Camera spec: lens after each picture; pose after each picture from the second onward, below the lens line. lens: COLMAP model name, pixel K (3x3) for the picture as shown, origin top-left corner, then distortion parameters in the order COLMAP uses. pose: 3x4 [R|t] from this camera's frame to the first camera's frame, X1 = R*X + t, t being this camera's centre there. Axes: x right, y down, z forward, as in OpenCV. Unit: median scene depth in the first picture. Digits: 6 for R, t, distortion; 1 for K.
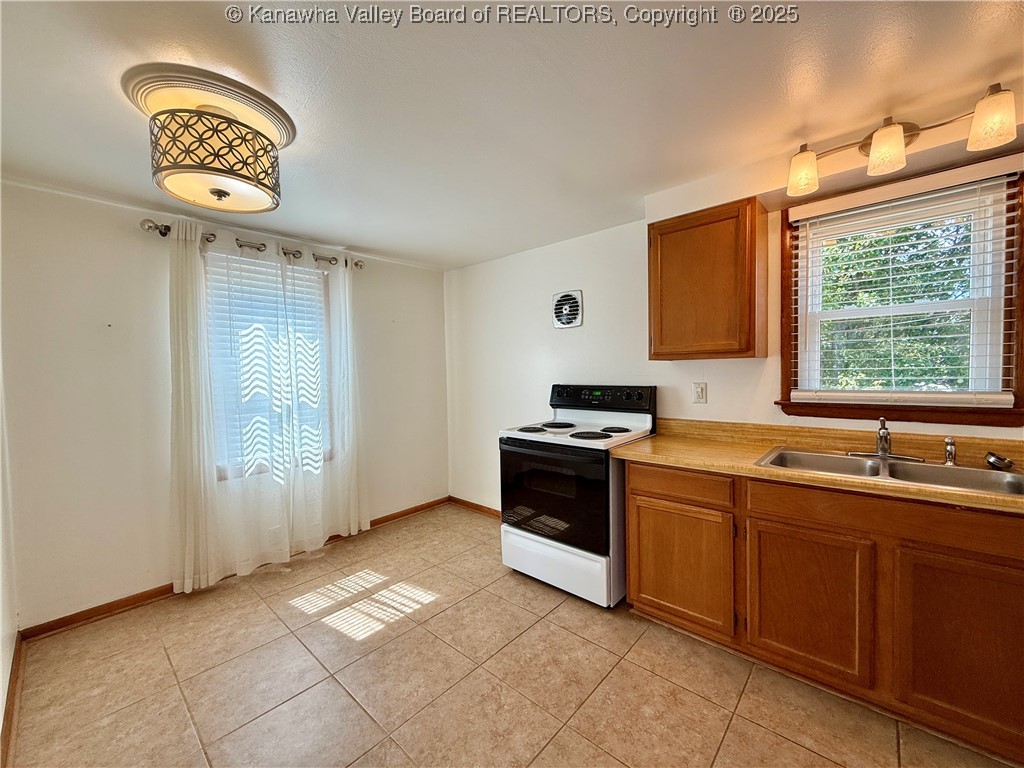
lens RADIAL K [[408.6, 0, 511.5], [0, 408.6, 385.0], [0, 0, 1]] dist [0.000647, 0.000137]
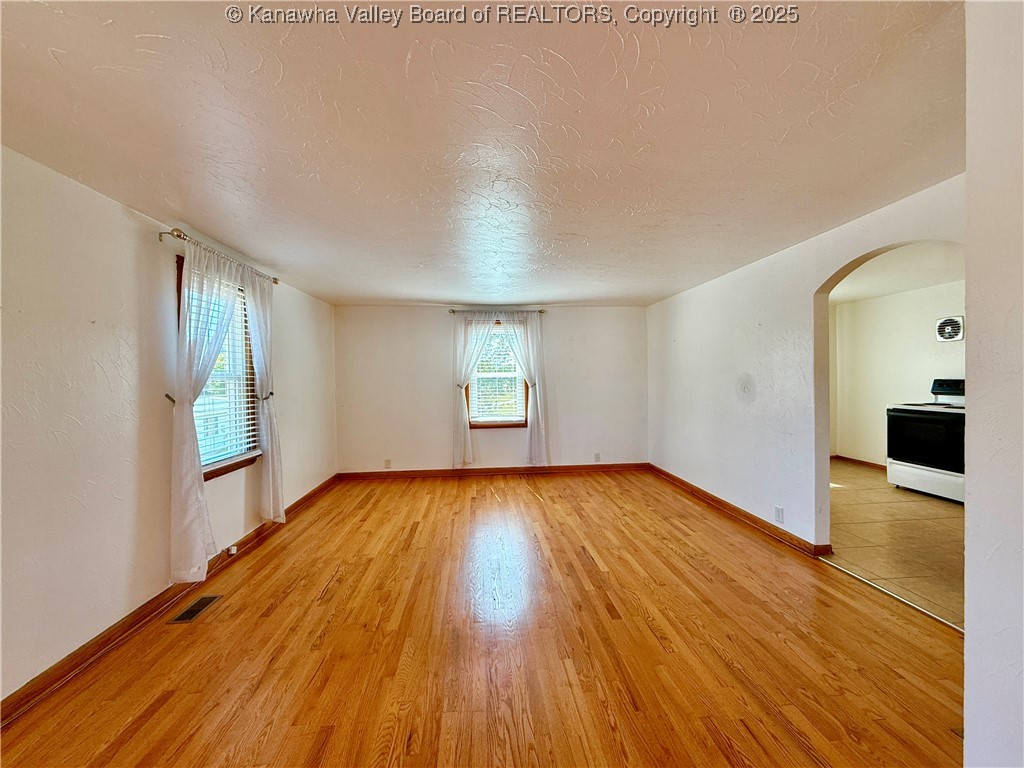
lens RADIAL K [[408.6, 0, 511.5], [0, 408.6, 385.0], [0, 0, 1]] dist [0.000647, 0.000137]
pose [[0.731451, 0.018577, -0.681641, -0.014997], [-0.022386, 0.999744, 0.003225, 0.064173], [0.681526, 0.012900, 0.731680, -1.504143]]
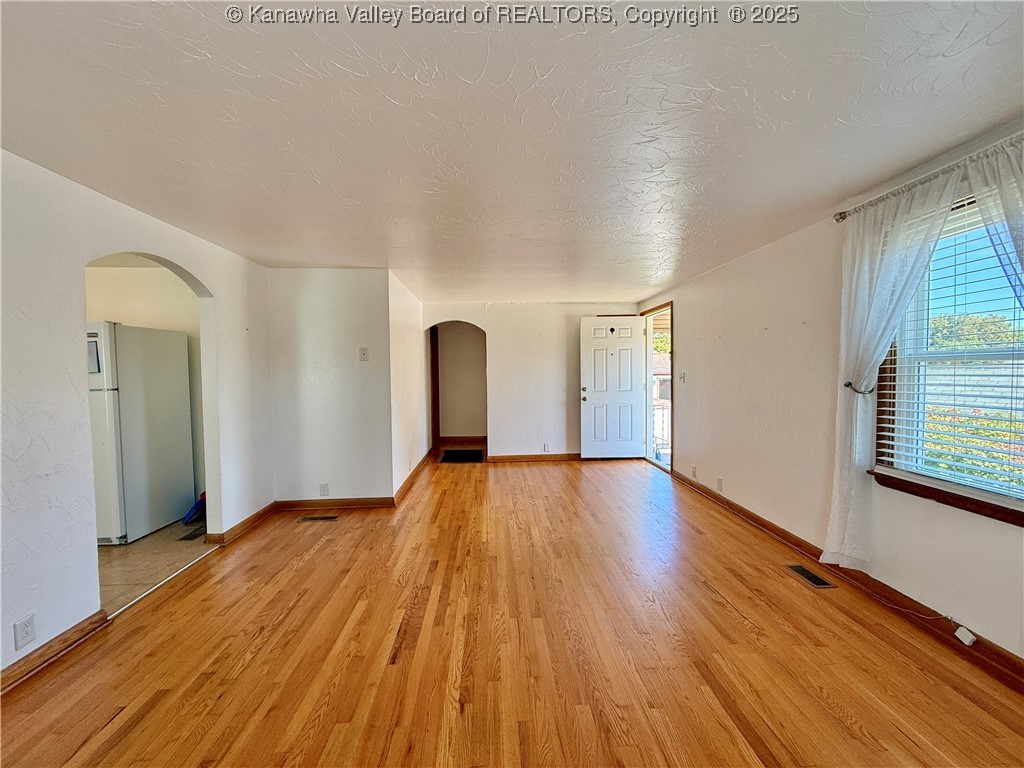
lens RADIAL K [[408.6, 0, 511.5], [0, 408.6, 385.0], [0, 0, 1]] dist [0.000647, 0.000137]
pose [[-0.710816, 0.002272, 0.703375, -1.448787], [0.050600, 0.997569, 0.047912, 0.038424], [-0.701556, 0.069648, -0.709203, -0.012750]]
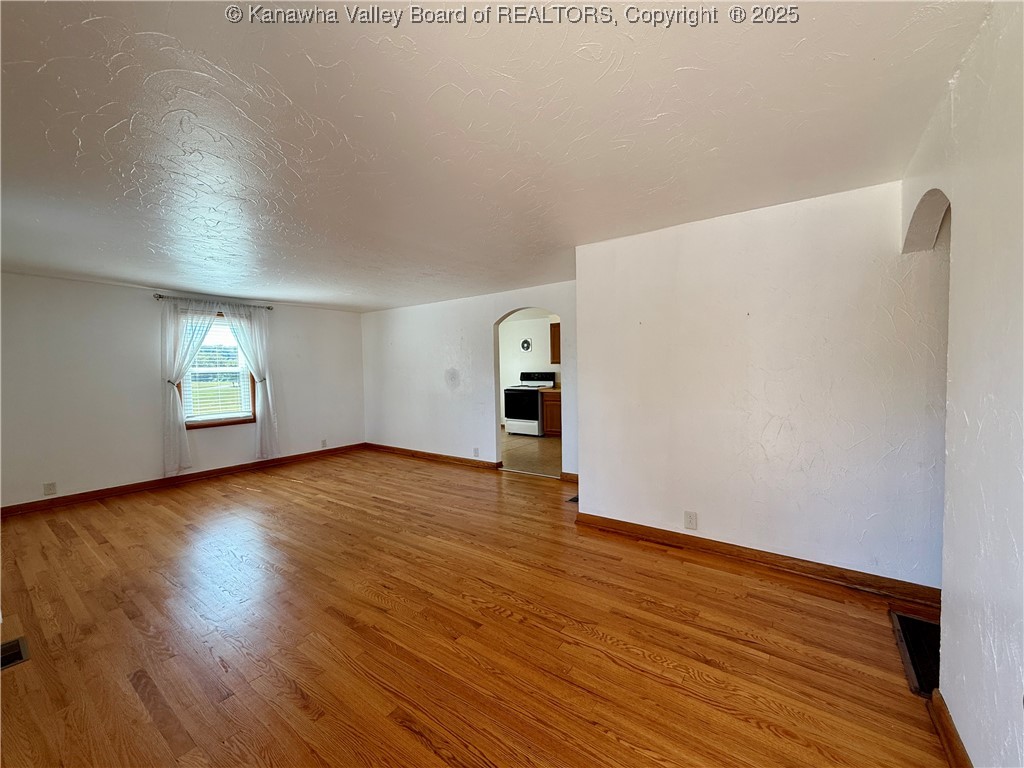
lens RADIAL K [[408.6, 0, 511.5], [0, 408.6, 385.0], [0, 0, 1]] dist [0.000647, 0.000137]
pose [[0.994031, -0.004184, 0.109015, -0.335186], [0.003910, 0.999989, 0.002722, 0.096987], [-0.109025, -0.002280, 0.994036, -2.206432]]
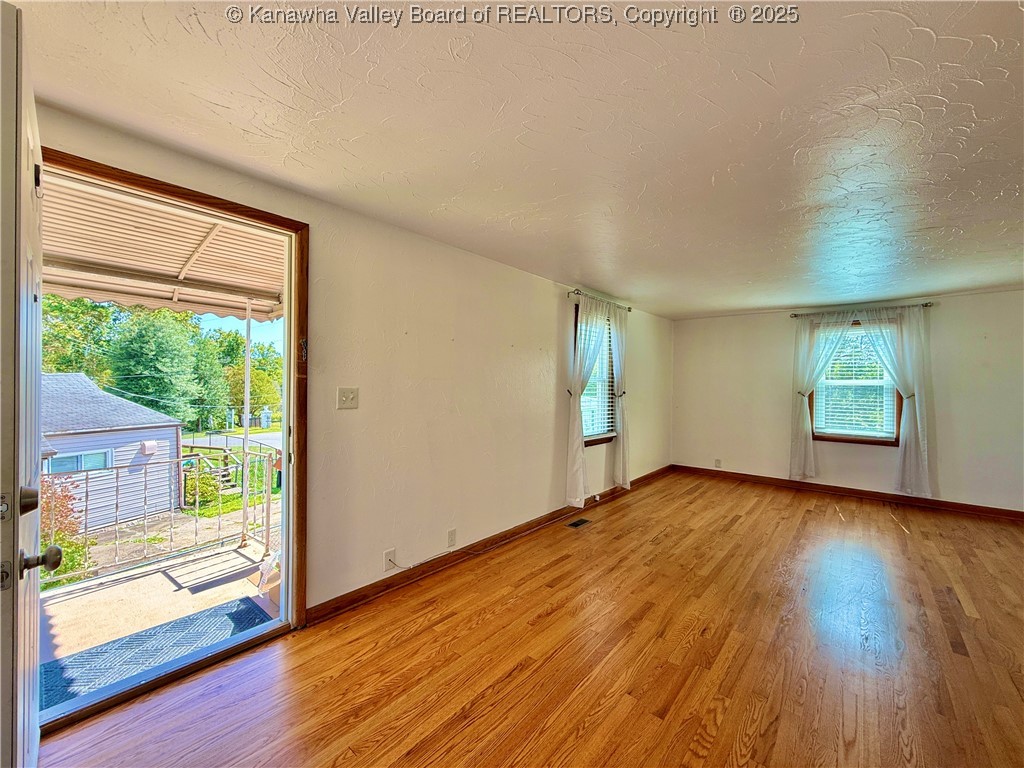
lens RADIAL K [[408.6, 0, 511.5], [0, 408.6, 385.0], [0, 0, 1]] dist [0.000647, 0.000137]
pose [[0.025936, 0.021186, -0.999439, 0.339208], [-0.047325, 0.998680, 0.019942, 0.068041], [0.998543, 0.046781, 0.026904, -1.623254]]
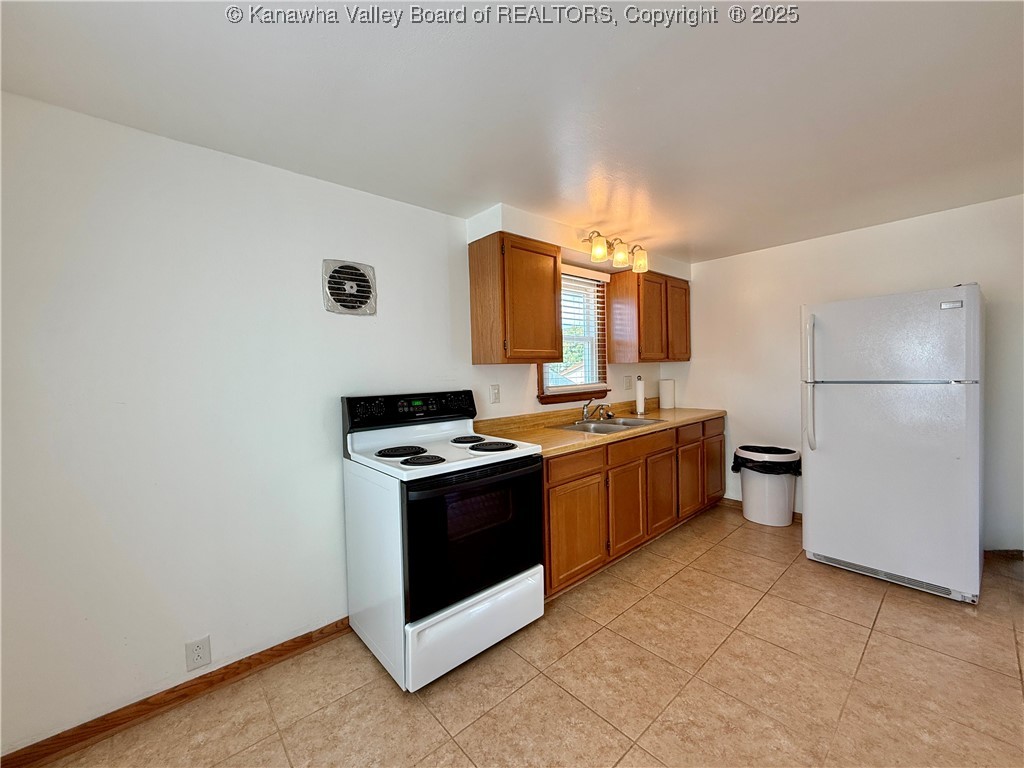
lens RADIAL K [[408.6, 0, 511.5], [0, 408.6, 385.0], [0, 0, 1]] dist [0.000647, 0.000137]
pose [[0.109777, -0.018569, 0.993783, -0.663538], [0.060876, 0.998074, 0.011924, -0.016304], [-0.992090, 0.059188, 0.110696, 0.845803]]
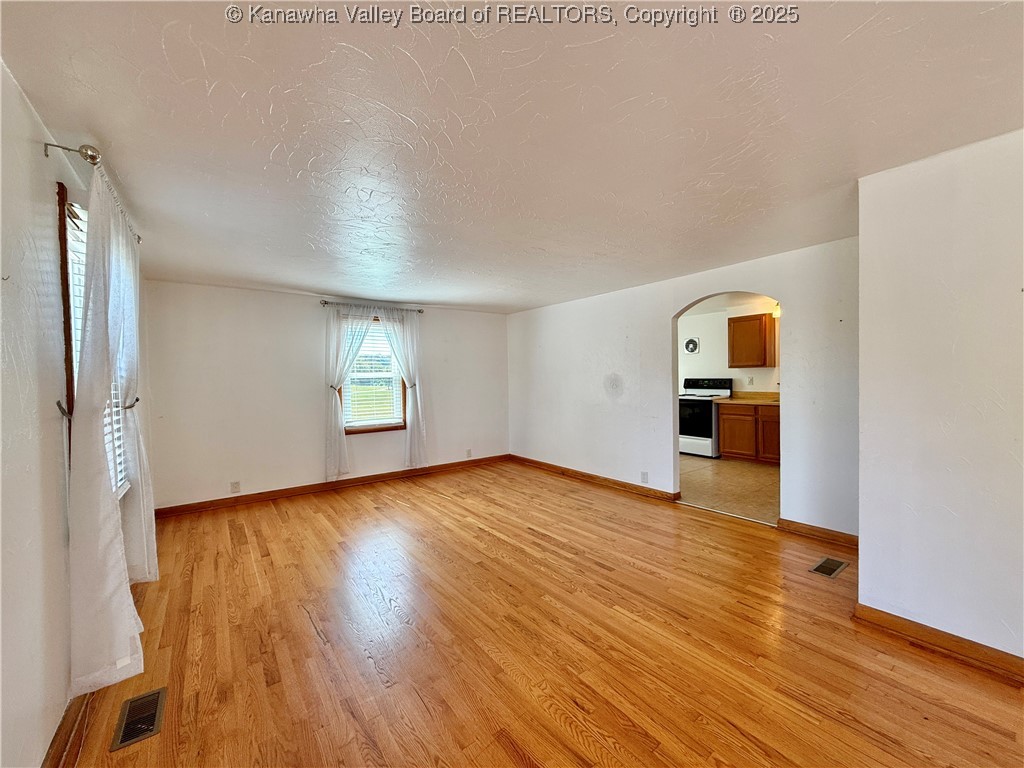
lens RADIAL K [[408.6, 0, 511.5], [0, 408.6, 385.0], [0, 0, 1]] dist [0.000647, 0.000137]
pose [[0.980910, 0.005569, -0.194385, -0.519510], [-0.007807, 0.999912, -0.010745, 0.086031], [0.194308, 0.012058, 0.980867, -1.841489]]
